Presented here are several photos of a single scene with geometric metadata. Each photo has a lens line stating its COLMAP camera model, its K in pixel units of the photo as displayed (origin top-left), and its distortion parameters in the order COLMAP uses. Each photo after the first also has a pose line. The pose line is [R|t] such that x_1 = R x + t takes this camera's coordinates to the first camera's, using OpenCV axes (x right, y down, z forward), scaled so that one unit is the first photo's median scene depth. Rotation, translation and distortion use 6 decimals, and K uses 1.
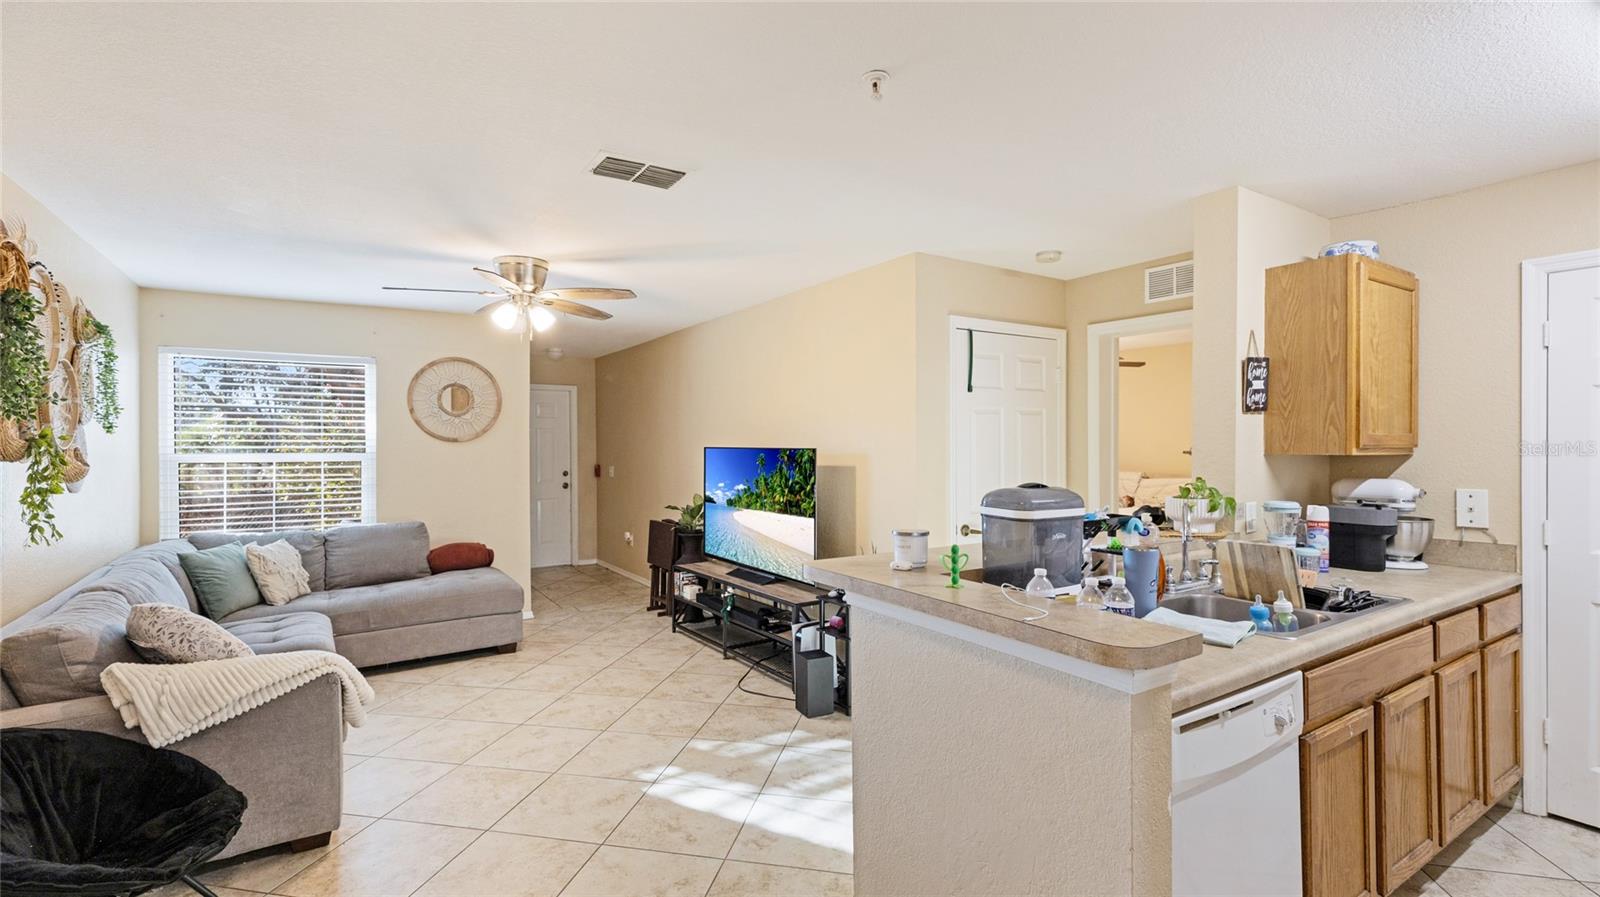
lens RADIAL K [[729.0, 0, 795.8], [0, 729.0, 448.7], [0, 0, 1]] dist [0.003807, 0.000701]
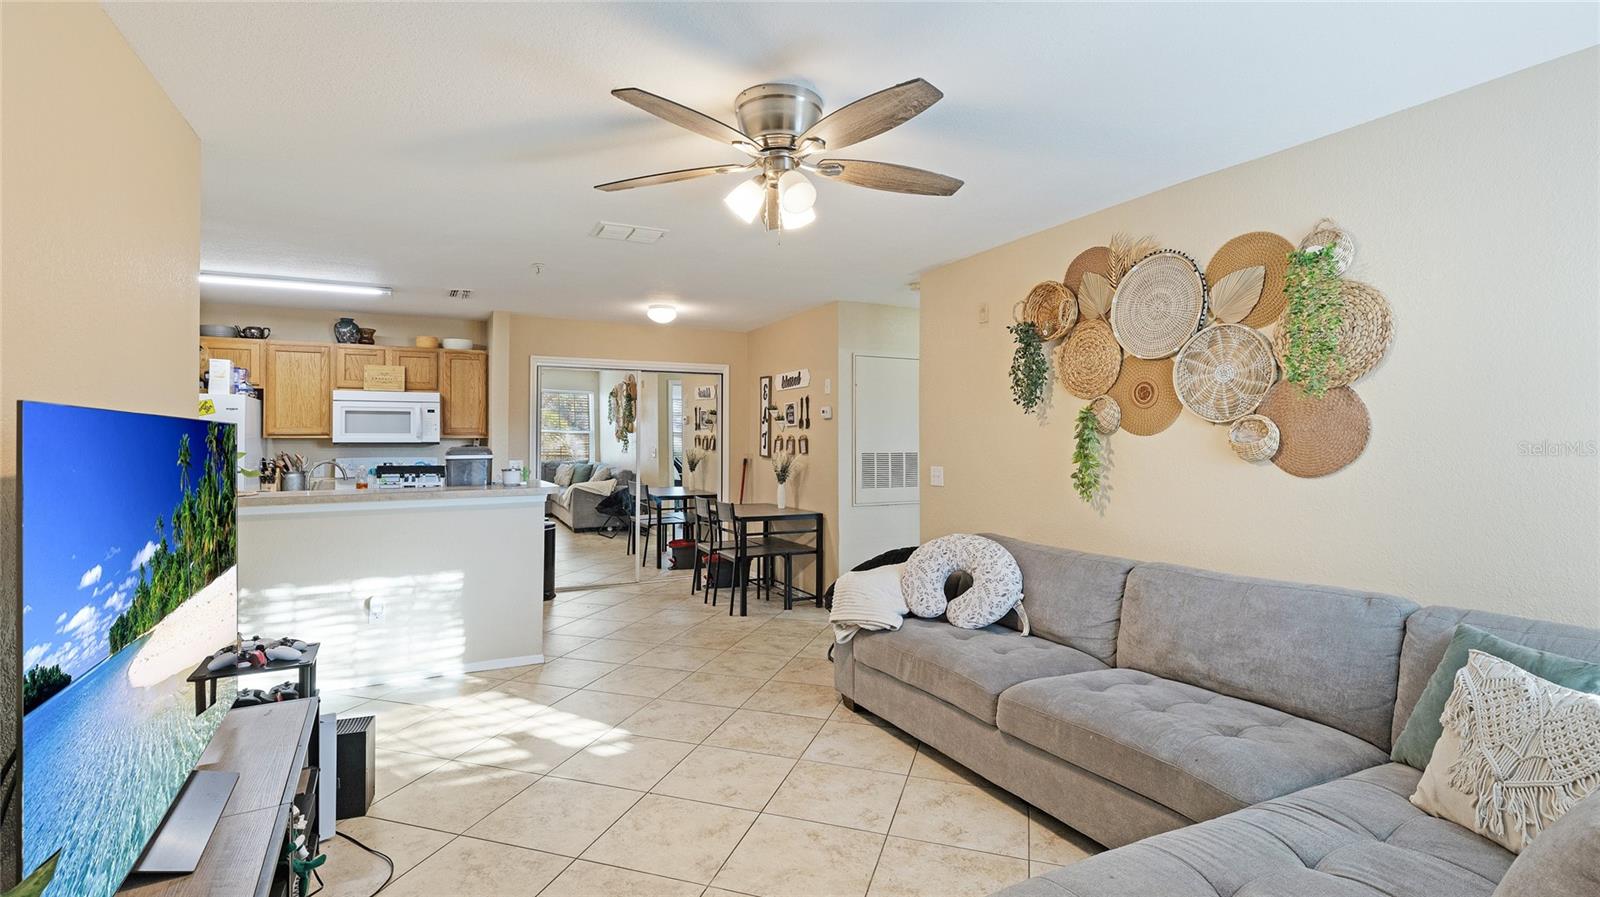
lens RADIAL K [[729.0, 0, 779.1], [0, 729.0, 435.4], [0, 0, 1]] dist [0.003807, 0.000701]
pose [[-0.993396, 0.005370, 0.114612, -0.430010], [0.005770, 0.999978, 0.003163, 0.008821], [-0.114592, 0.003804, -0.993405, 1.531555]]
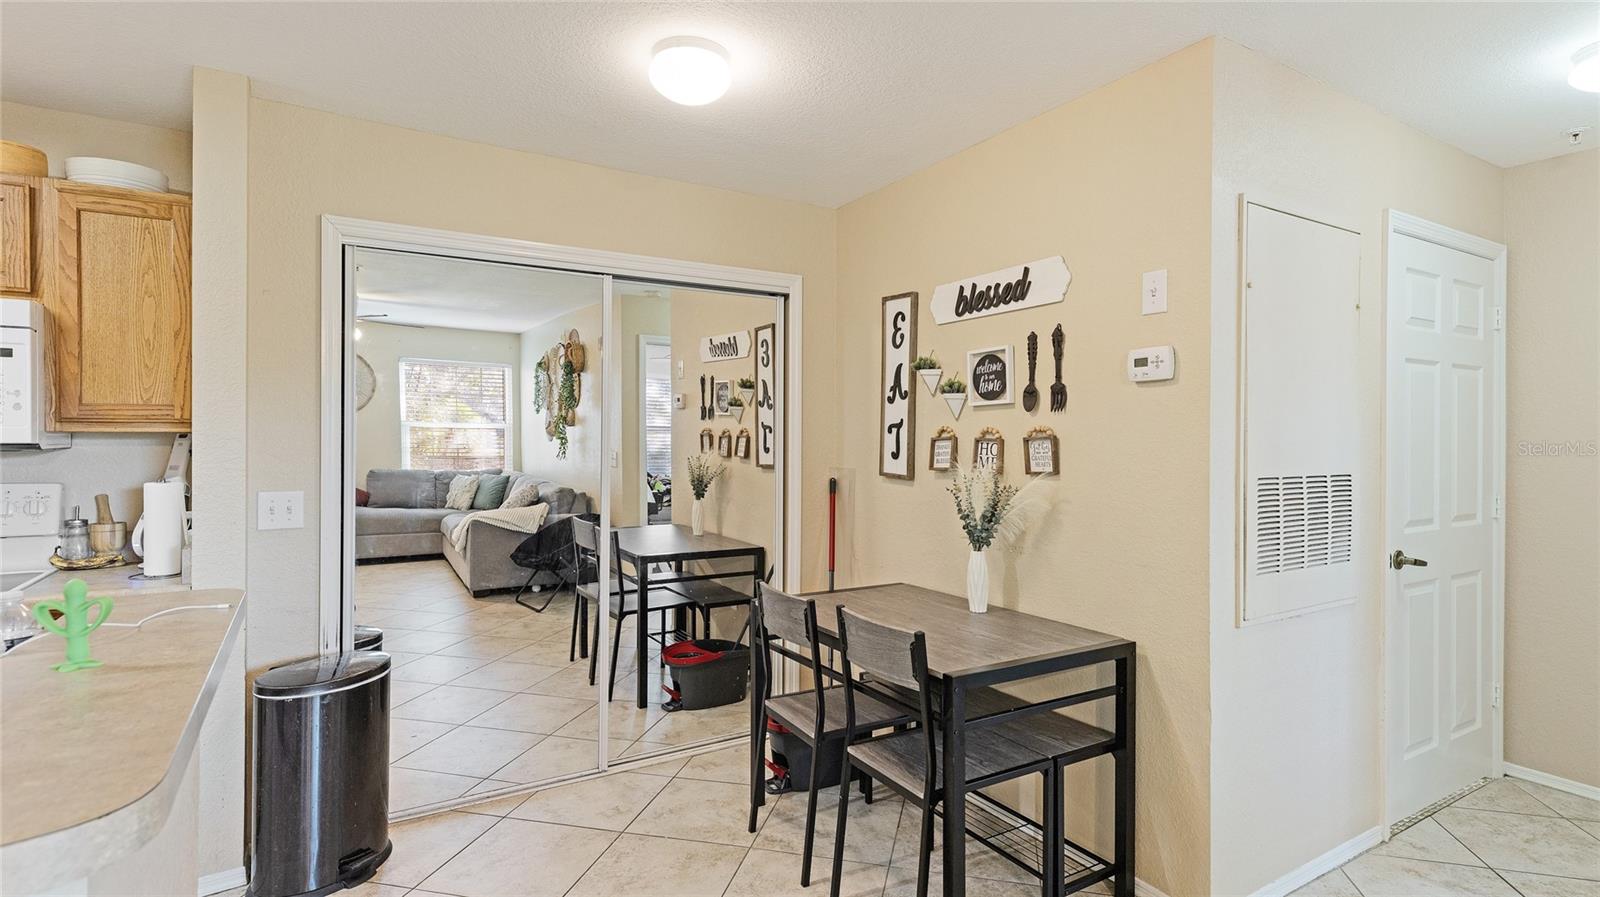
lens RADIAL K [[774.9, 0, 784.7], [0, 774.9, 440.1], [0, 0, 1]] dist [0.005439, 0.001561]
pose [[-0.999457, 0.001381, 0.032932, -0.117258], [0.001794, 0.999920, 0.012527, 0.015124], [-0.032912, 0.012580, -0.999379, 0.658261]]
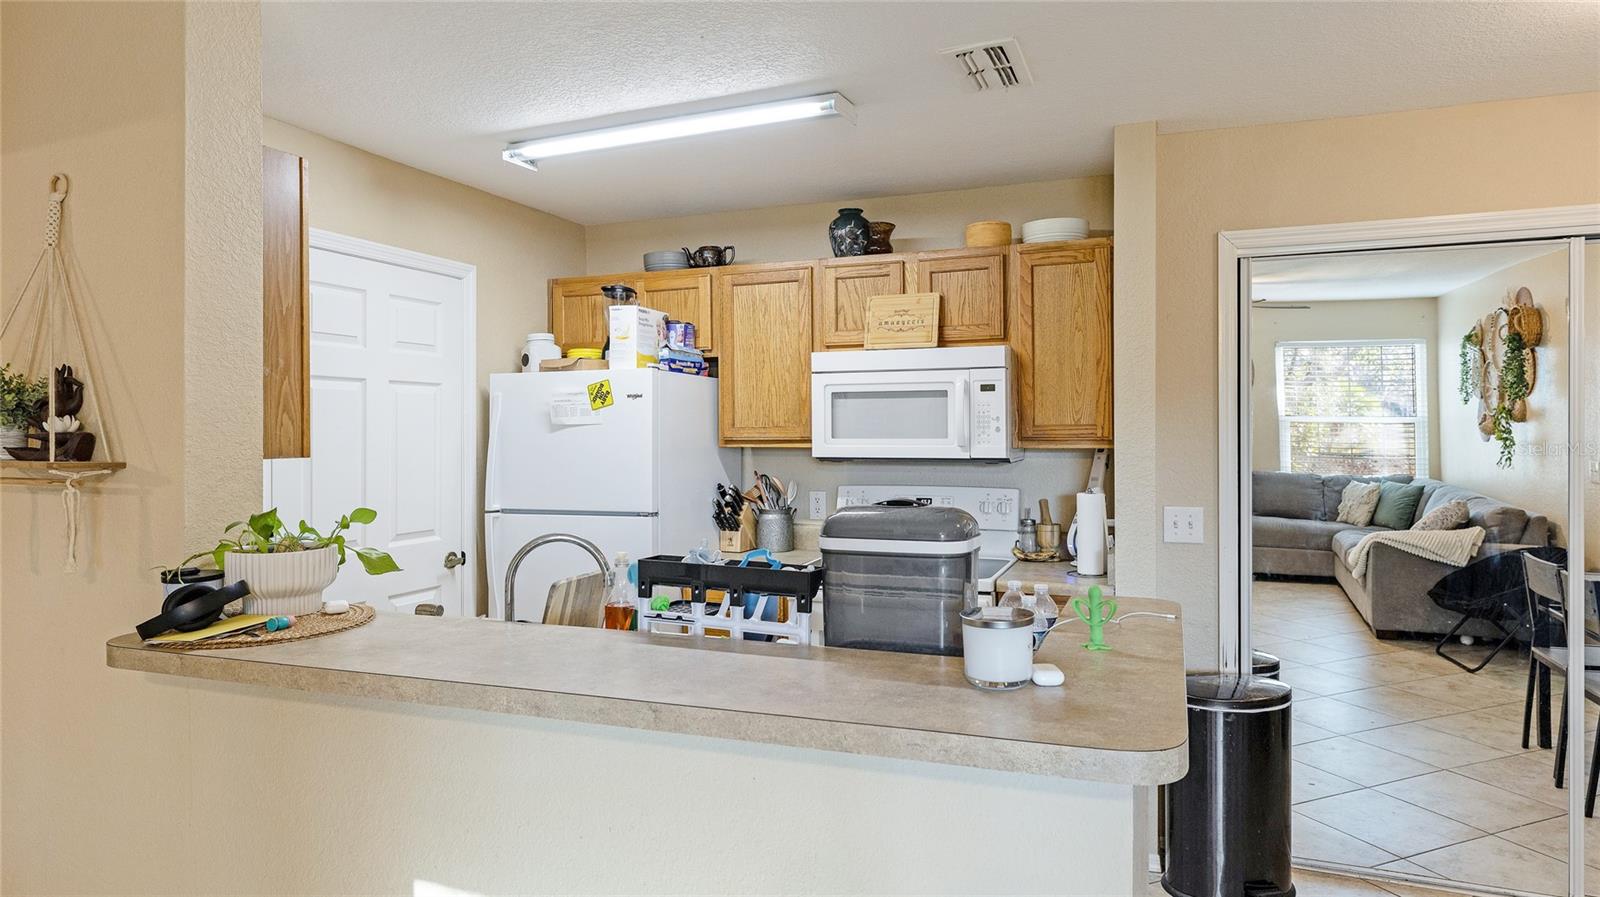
lens RADIAL K [[949.4, 0, 811.9], [0, 949.4, 422.1], [0, 0, 1]] dist [0.004220, -0.001580]
pose [[-0.587890, 0.010636, 0.808871, -0.151132], [0.015519, 0.999878, -0.001869, -0.010265], [-0.808792, 0.011454, -0.587983, 0.763476]]
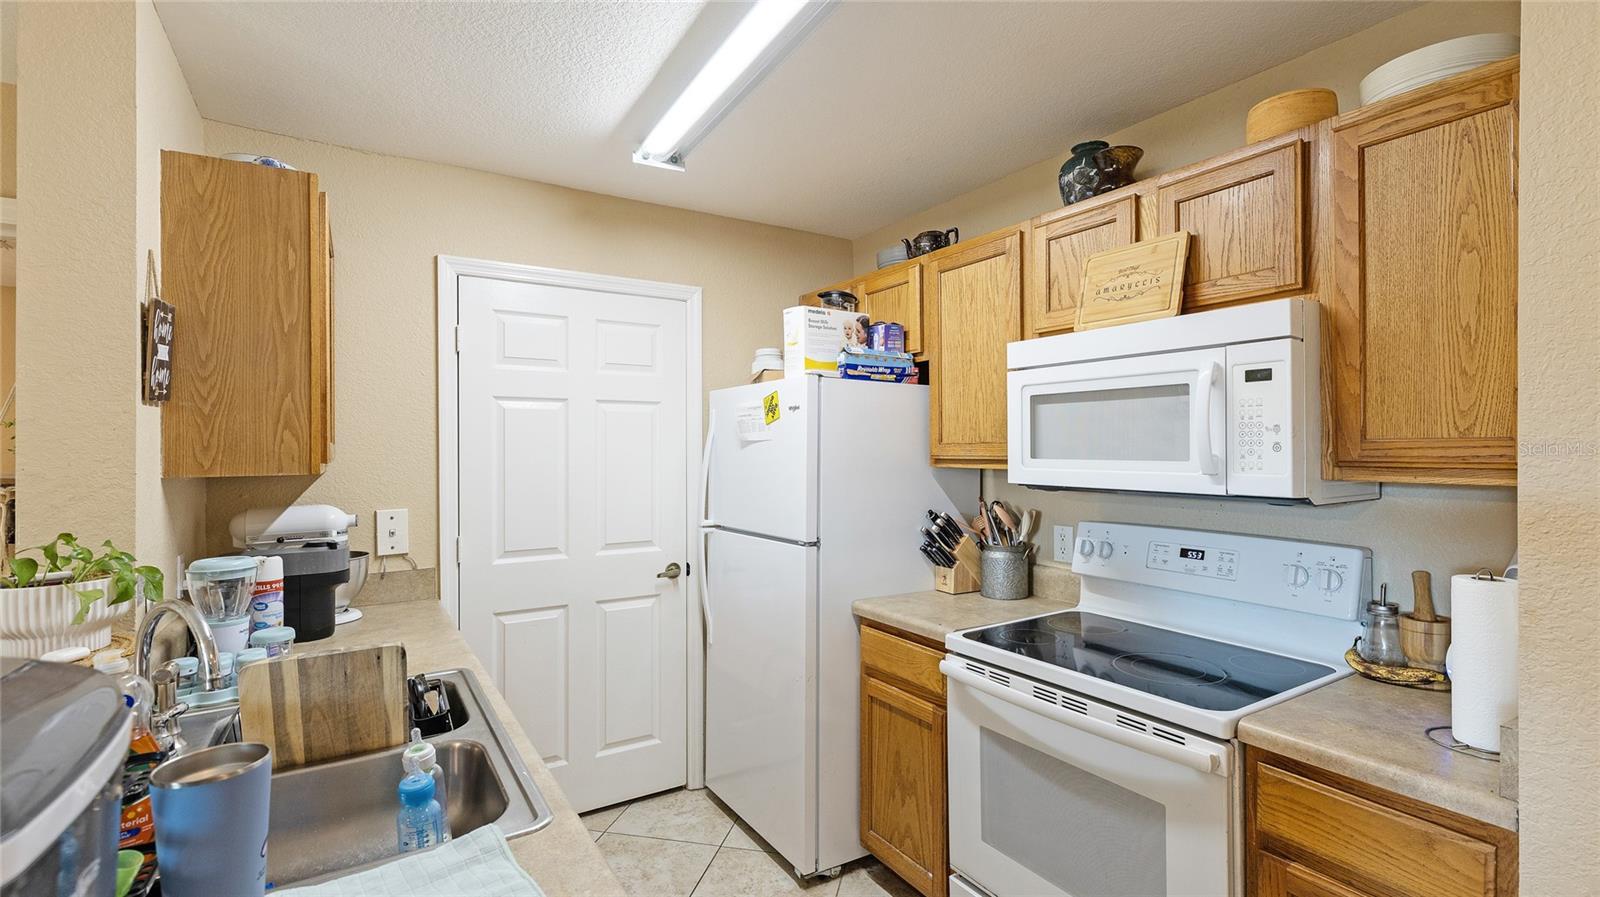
lens RADIAL K [[729.0, 0, 798.1], [0, 729.0, 446.4], [0, 0, 1]] dist [0.003807, 0.000701]
pose [[0.012898, 0.001936, 0.999915, 0.062487], [0.015466, 0.999878, -0.002135, -0.005981], [-0.999797, 0.015493, 0.012867, 0.368224]]
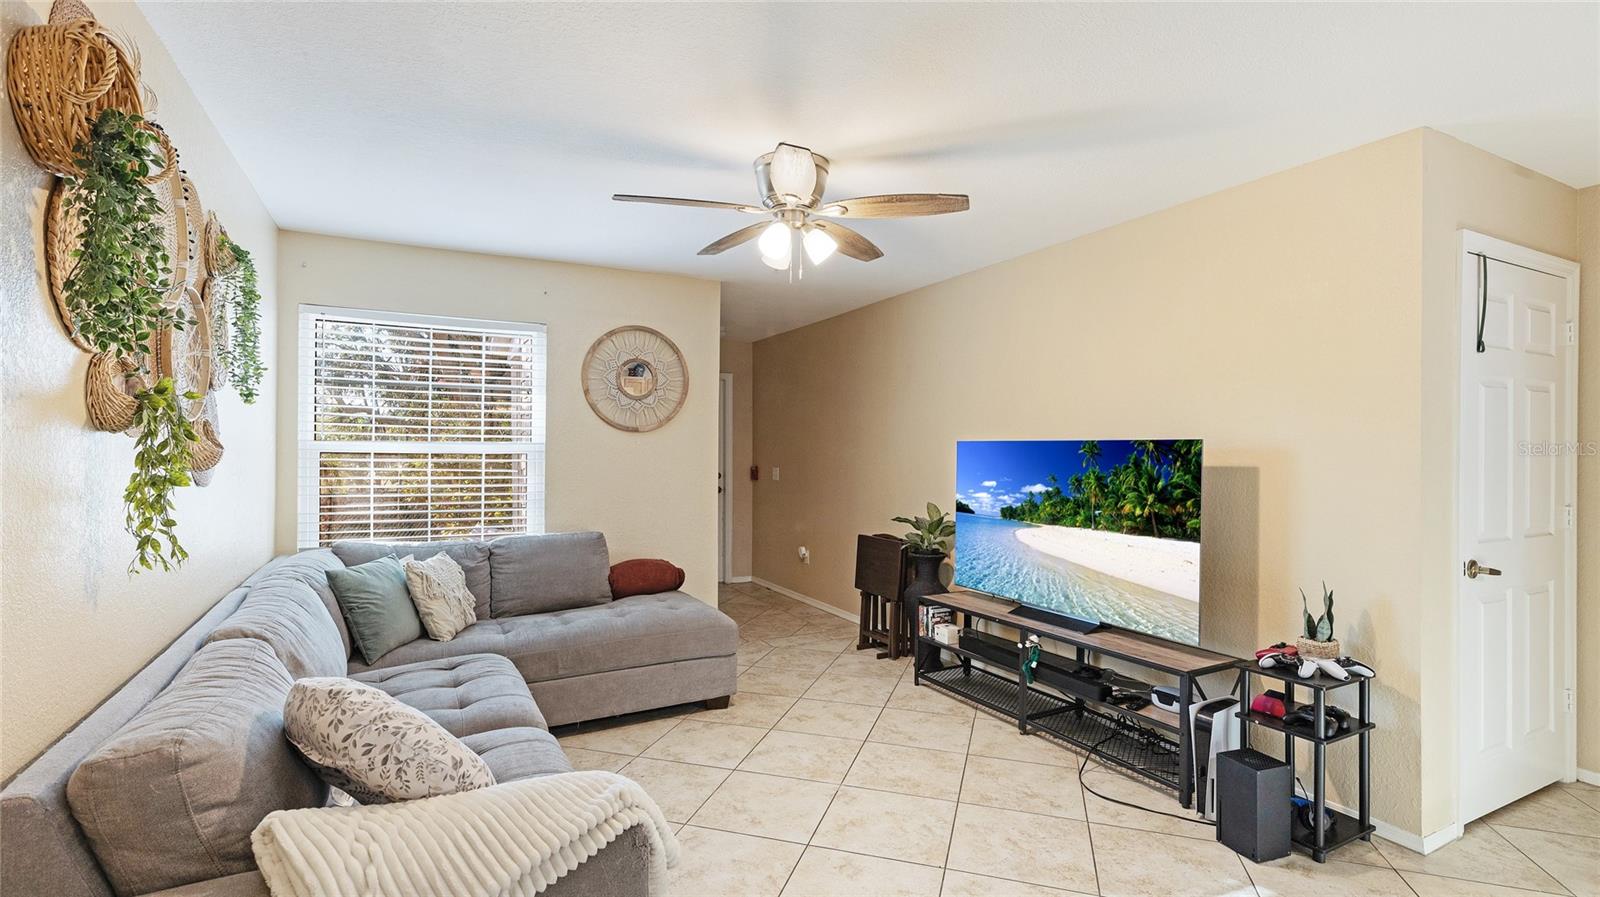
lens RADIAL K [[729.0, 0, 782.7], [0, 729.0, 454.5], [0, 0, 1]] dist [0.003807, 0.000701]
pose [[0.994878, 0.011715, -0.100405, -0.303872], [-0.012071, 0.999923, -0.002943, 0.021107], [0.100362, 0.004140, 0.994942, 0.300982]]
